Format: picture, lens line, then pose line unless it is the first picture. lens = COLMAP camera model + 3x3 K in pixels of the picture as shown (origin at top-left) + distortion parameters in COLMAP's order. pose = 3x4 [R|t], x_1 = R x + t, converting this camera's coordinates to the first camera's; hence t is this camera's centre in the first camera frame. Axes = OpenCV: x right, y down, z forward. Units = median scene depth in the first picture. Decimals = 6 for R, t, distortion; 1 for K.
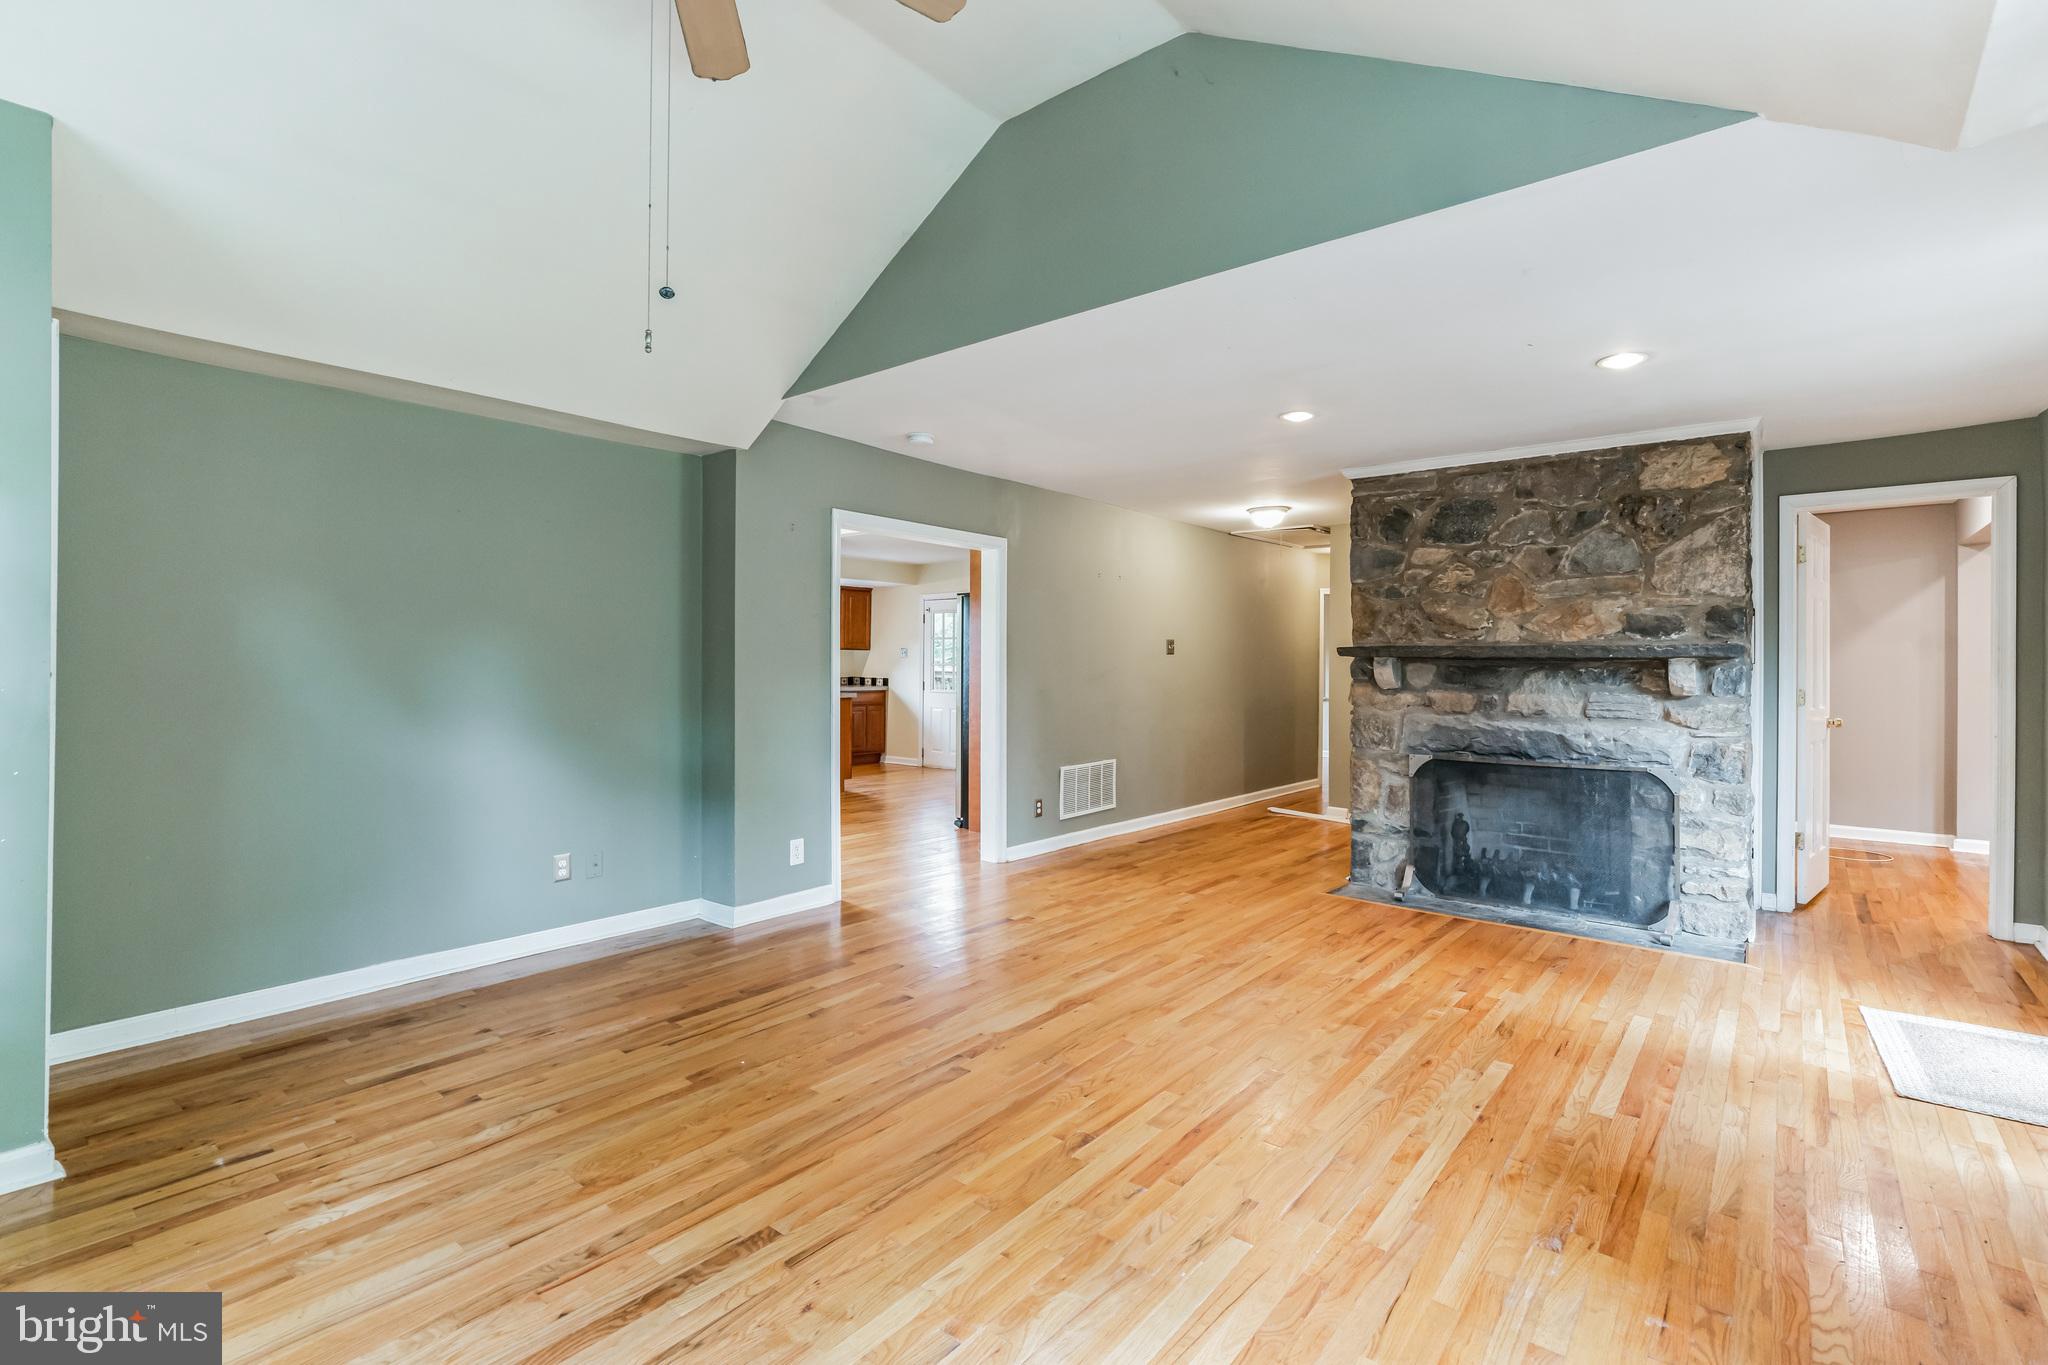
lens RADIAL K [[935.5, 0, 1024.4], [0, 935.5, 659.8], [0, 0, 1]] dist [-0.020100, 0.011502]
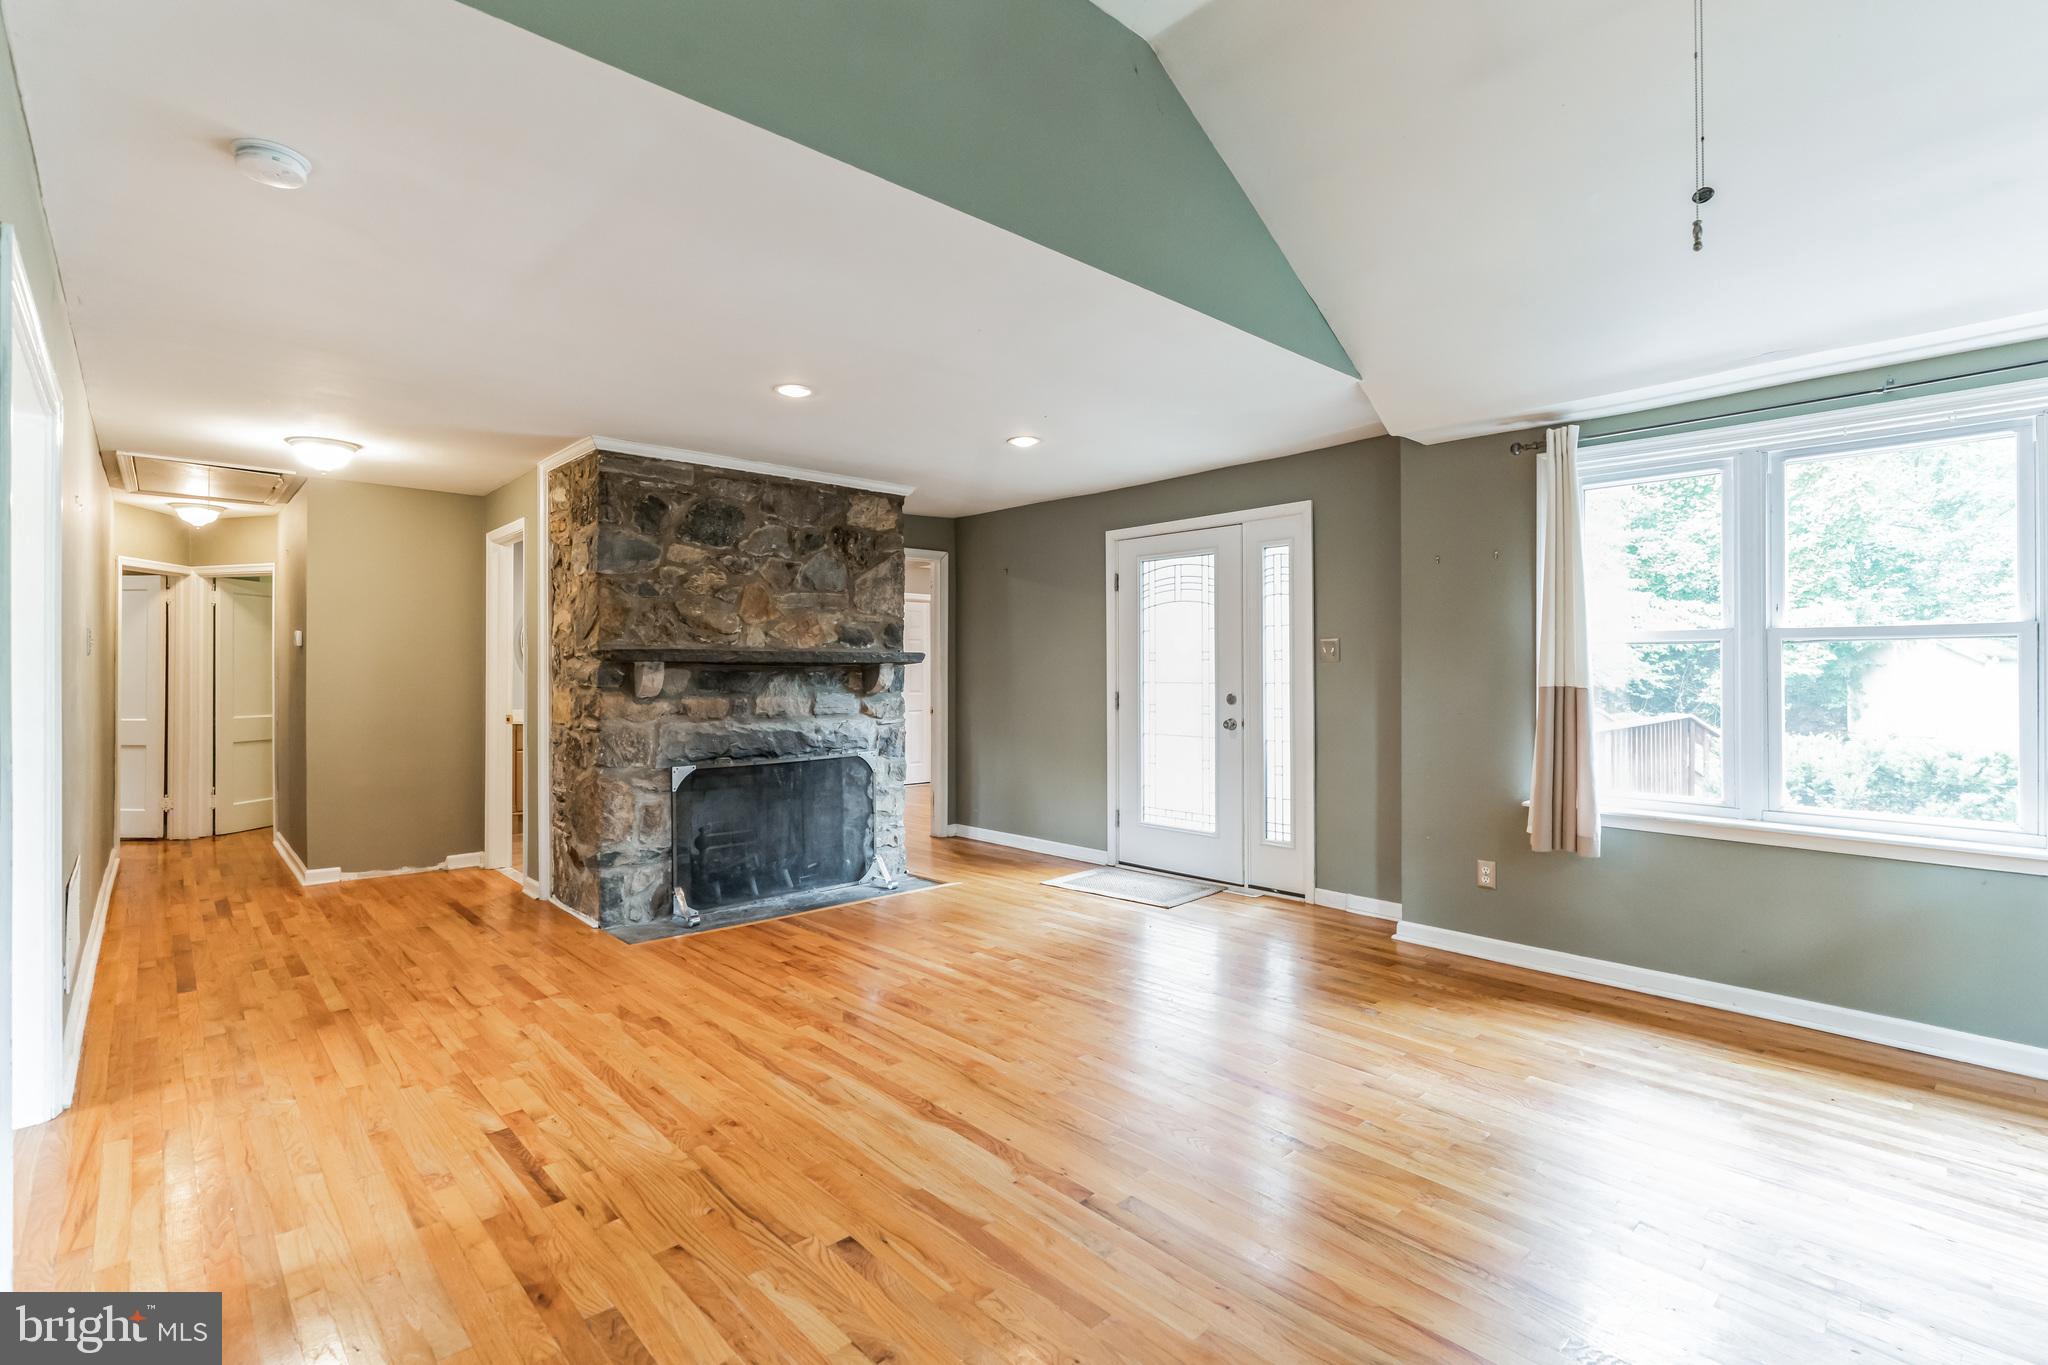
lens RADIAL K [[935.5, 0, 1024.4], [0, 935.5, 659.8], [0, 0, 1]] dist [-0.020100, 0.011502]
pose [[0.127412, 0.006552, 0.991828, -0.492801], [0.000644, 0.999977, -0.006689, 0.001950], [-0.991850, 0.001491, 0.127405, 0.584995]]
